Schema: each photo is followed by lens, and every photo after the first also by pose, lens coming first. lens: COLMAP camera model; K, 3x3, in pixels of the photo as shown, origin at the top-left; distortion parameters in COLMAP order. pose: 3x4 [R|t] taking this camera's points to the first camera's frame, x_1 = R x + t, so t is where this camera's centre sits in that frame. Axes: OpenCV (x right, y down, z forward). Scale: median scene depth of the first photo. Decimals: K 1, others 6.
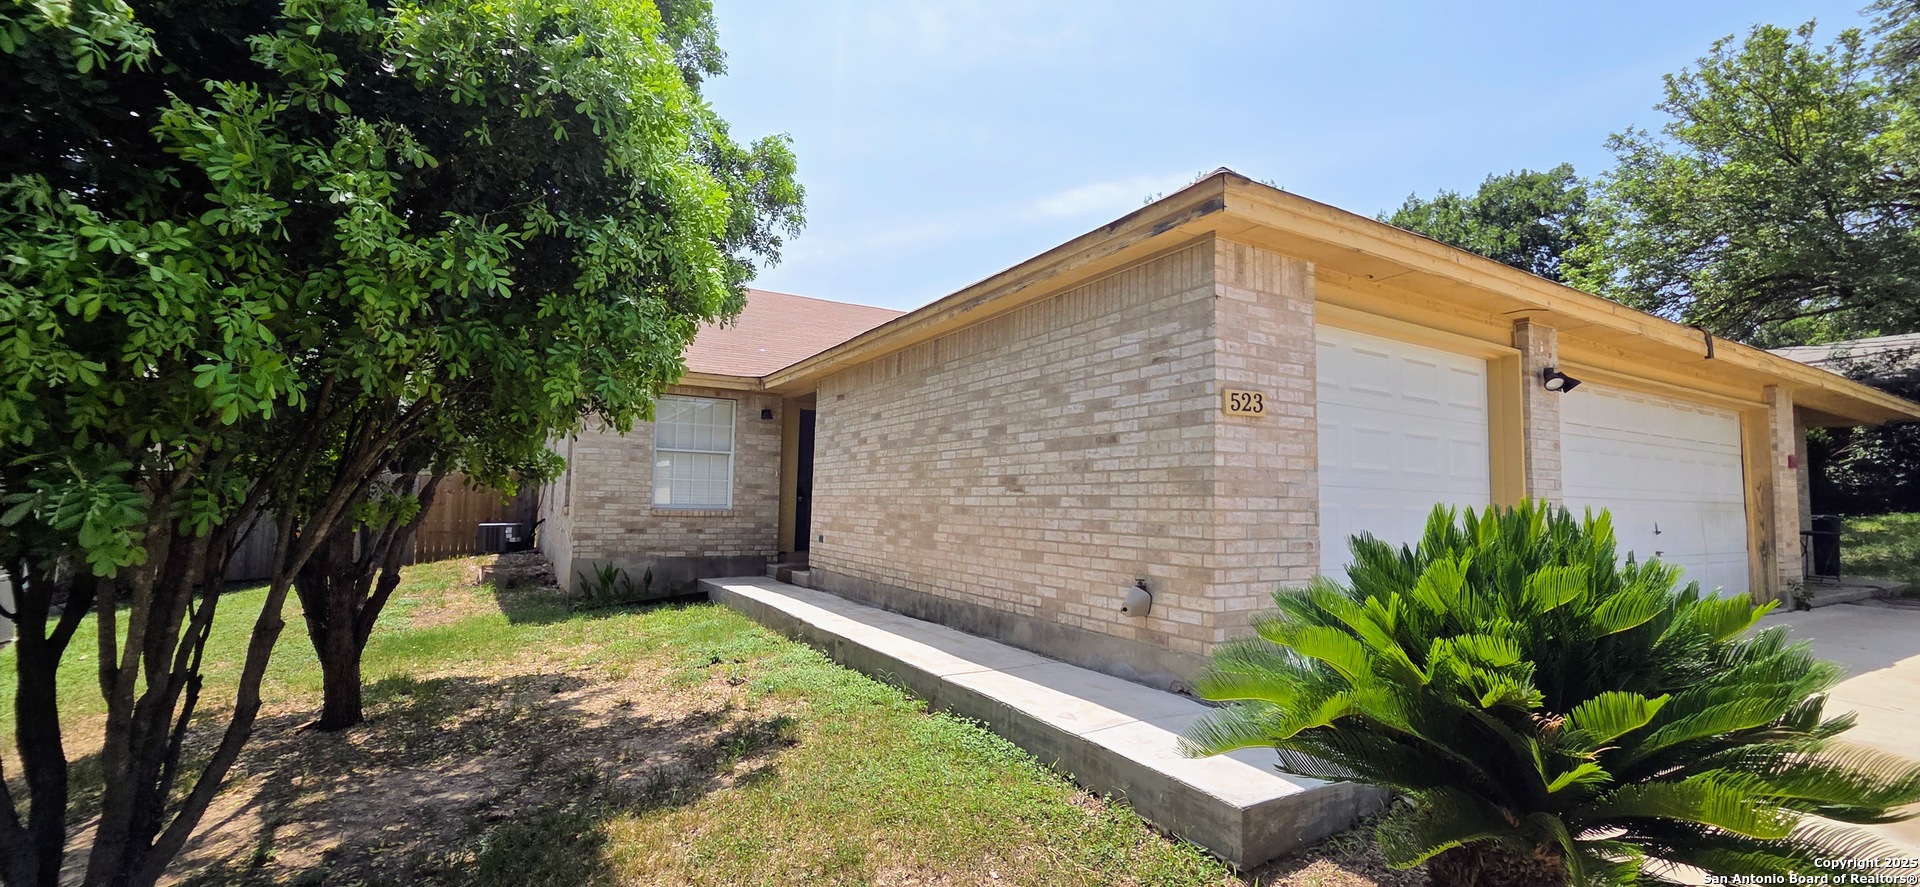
lens RADIAL K [[782.9, 0, 959.5], [0, 782.9, 440.1], [0, 0, 1]] dist [-0.001374, -0.000105]
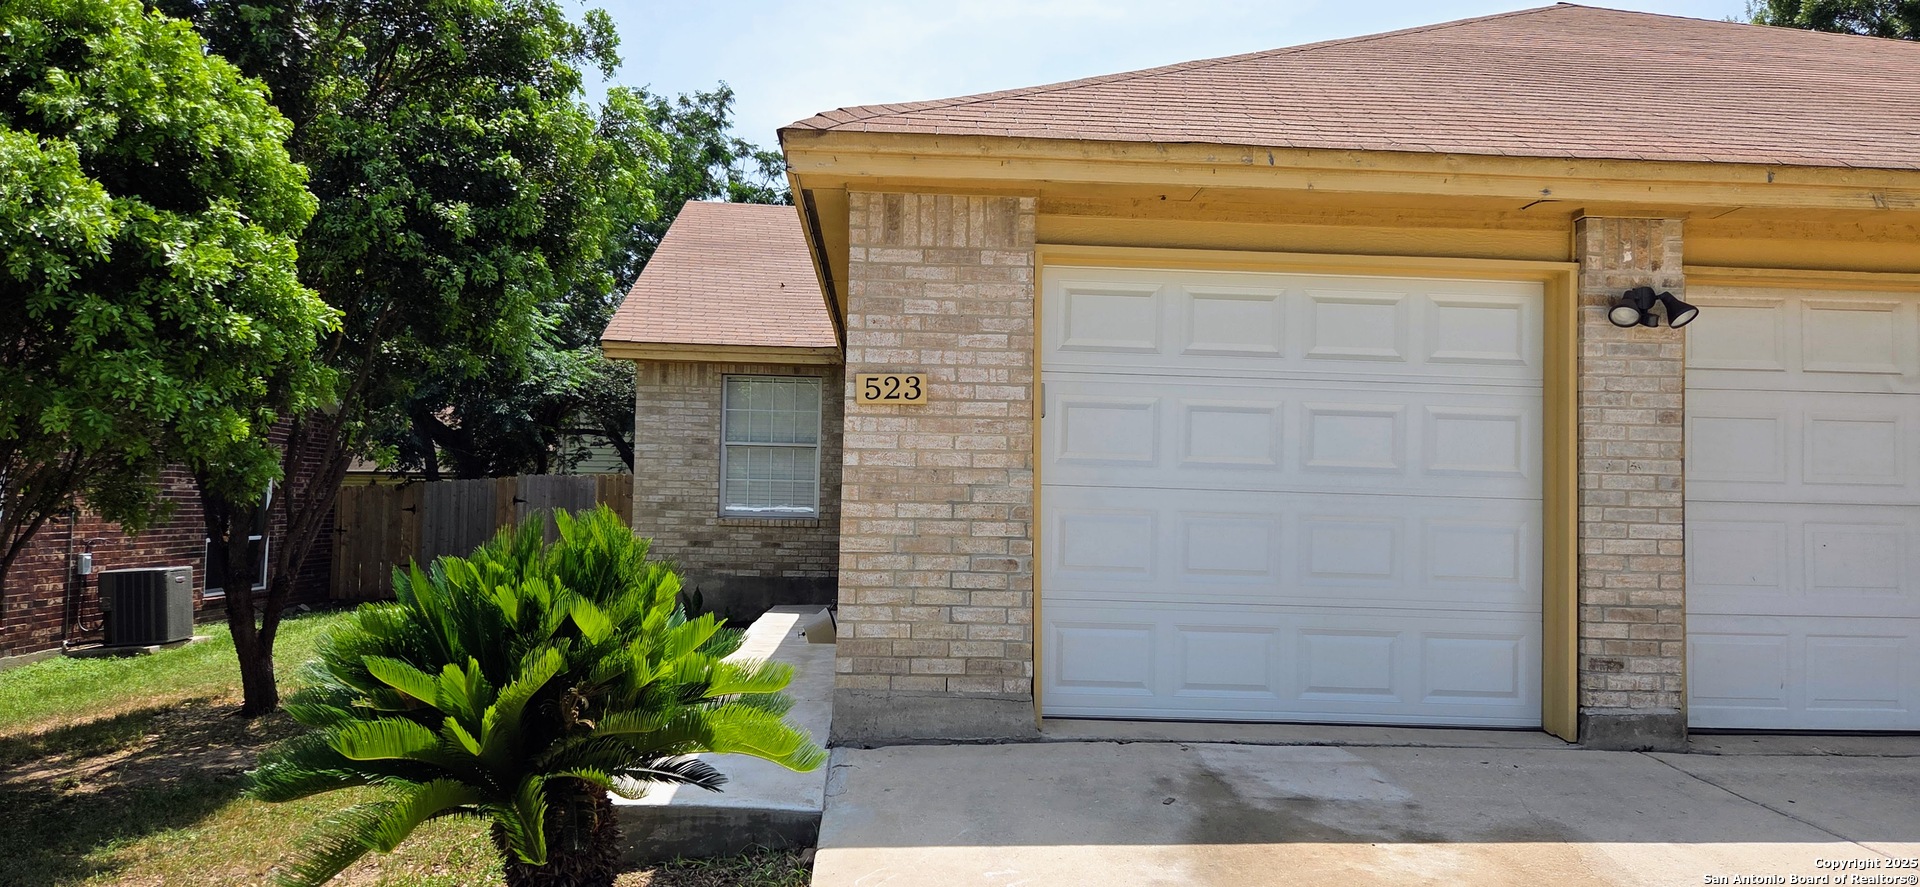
lens RADIAL K [[1253.4, 0, 959.8], [0, 1253.4, 449.4], [0, 0, 1]] dist [0.012912, 0.000558]
pose [[0.900903, -0.020470, -0.433538, 0.951232], [0.034293, 0.999122, 0.024087, -0.012318], [0.432664, -0.036568, 0.900813, -0.151791]]
